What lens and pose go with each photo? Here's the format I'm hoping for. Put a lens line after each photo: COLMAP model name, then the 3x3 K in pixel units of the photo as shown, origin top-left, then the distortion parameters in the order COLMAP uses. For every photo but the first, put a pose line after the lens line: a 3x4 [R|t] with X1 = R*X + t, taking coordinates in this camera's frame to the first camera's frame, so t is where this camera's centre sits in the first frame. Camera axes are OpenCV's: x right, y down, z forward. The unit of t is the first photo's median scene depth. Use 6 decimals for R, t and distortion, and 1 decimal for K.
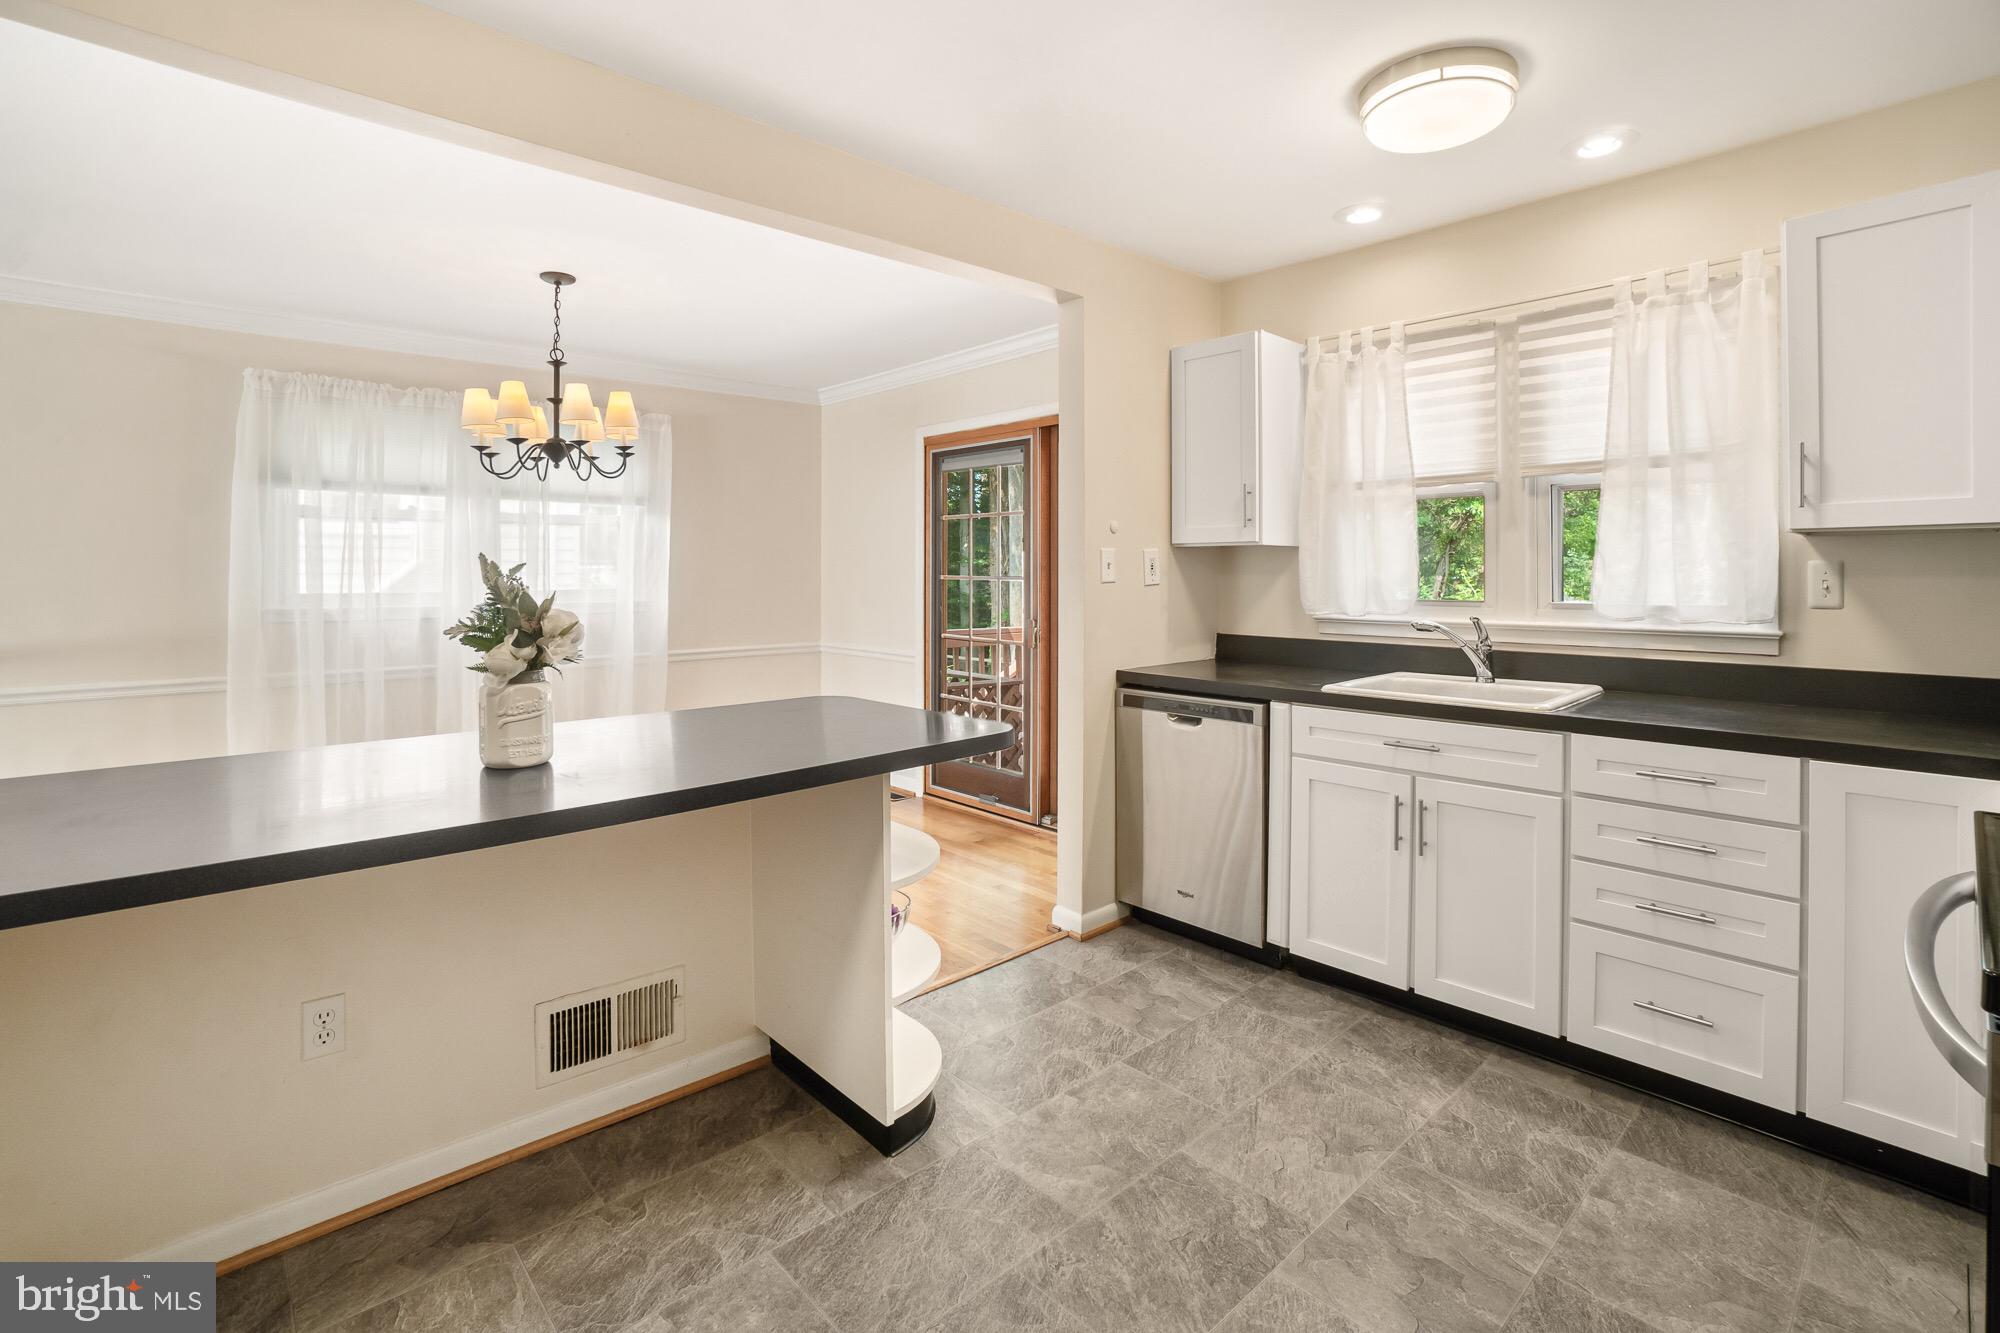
lens RADIAL K [[915.9, 0, 1044.8], [0, 915.9, 558.7], [0, 0, 1]] dist [-0.044544, 0.010419]
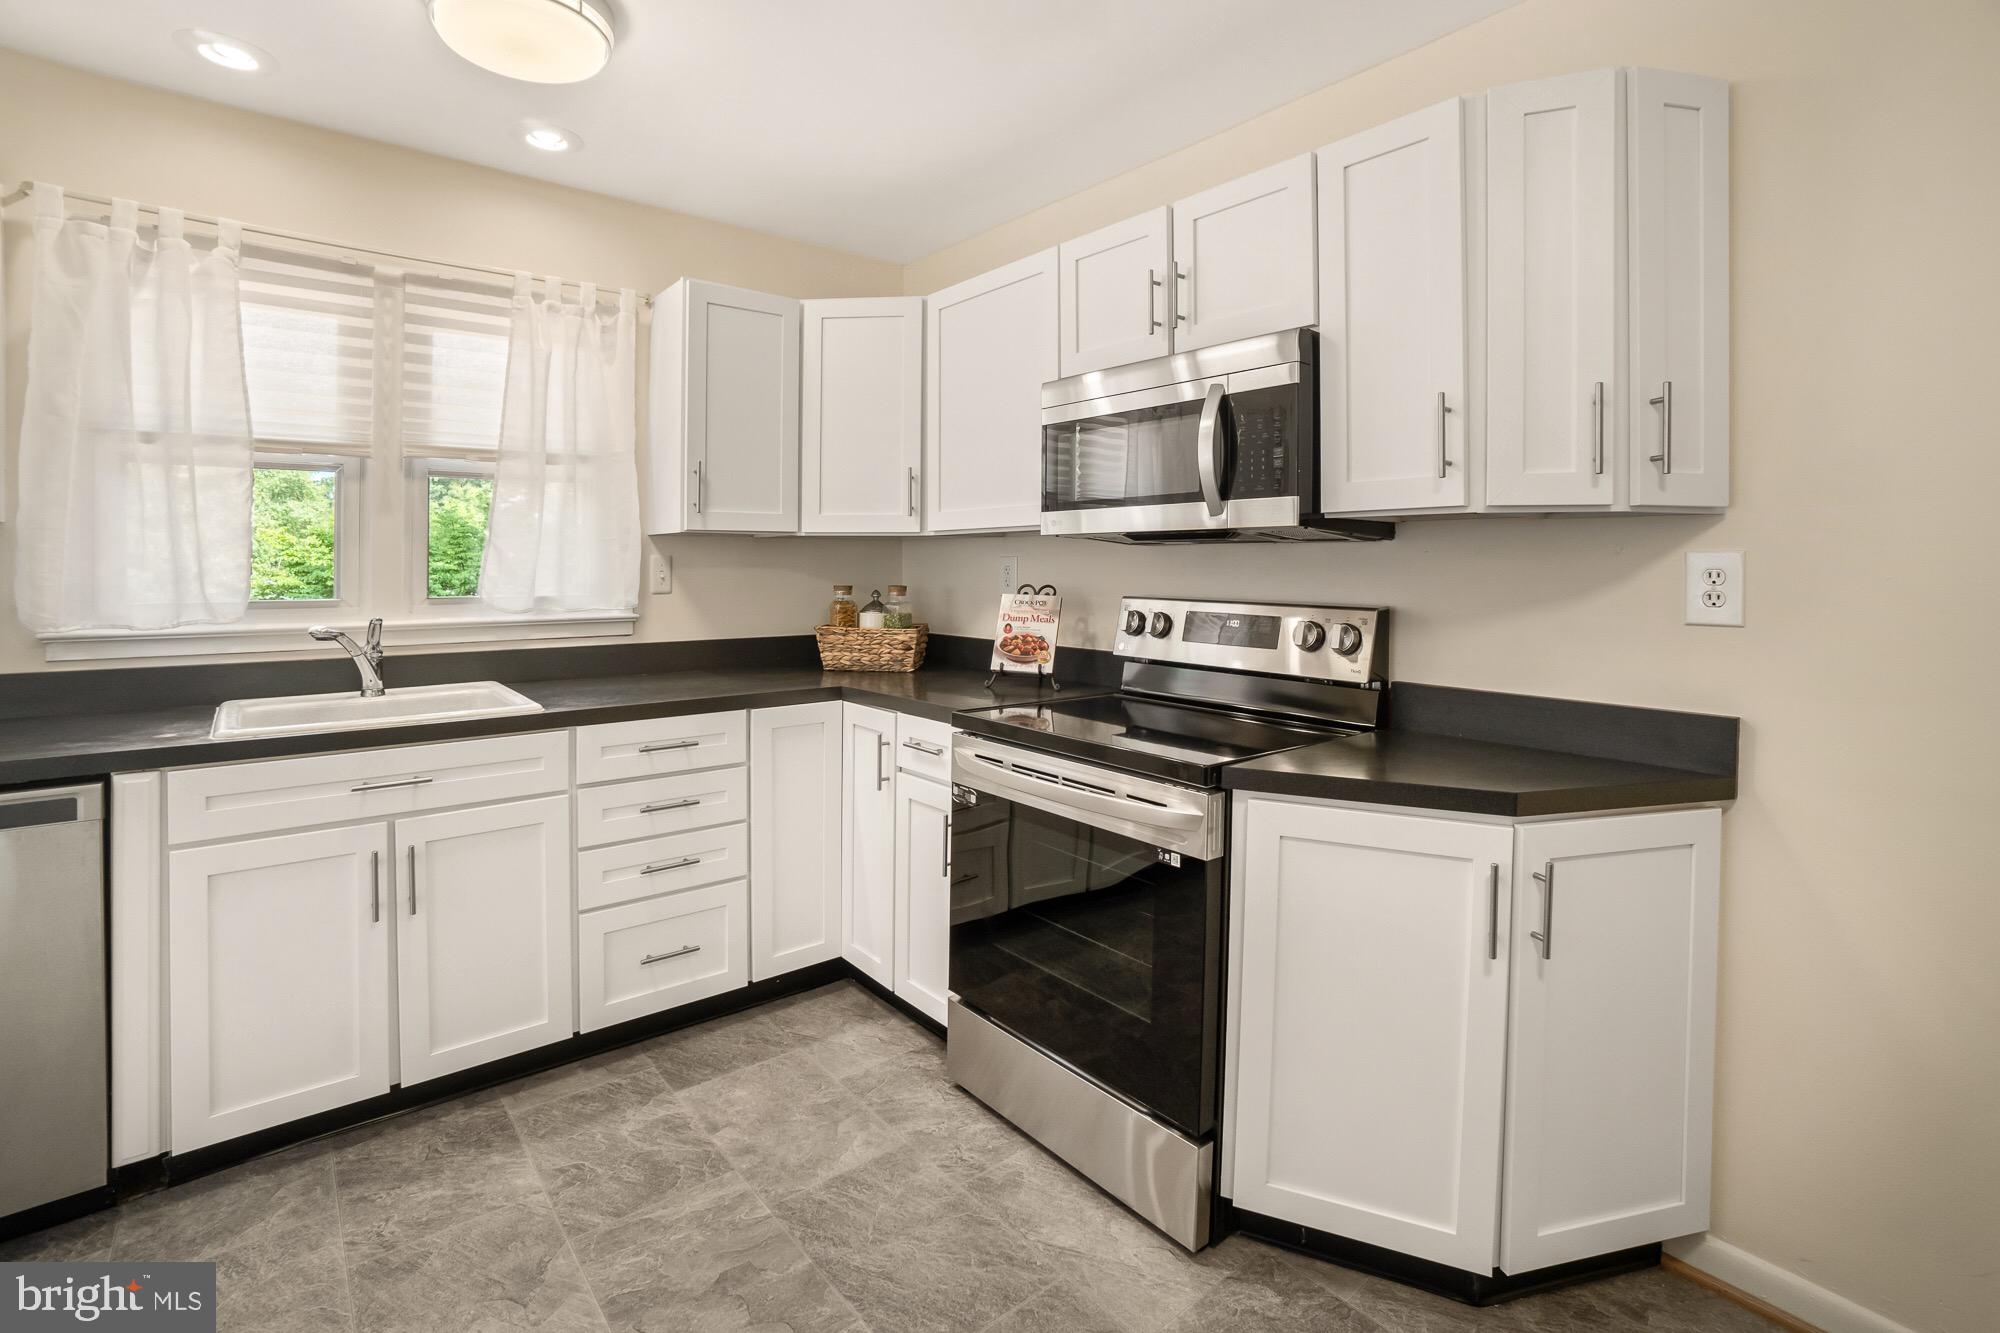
lens RADIAL K [[915.9, 0, 955.4], [0, 915.9, 564.9], [0, 0, 1]] dist [-0.044544, 0.010419]
pose [[0.094744, 0.001494, 0.995501, -0.335690], [-0.014173, 0.999900, -0.000152, 0.008798], [-0.995401, -0.014095, 0.094756, 0.443708]]
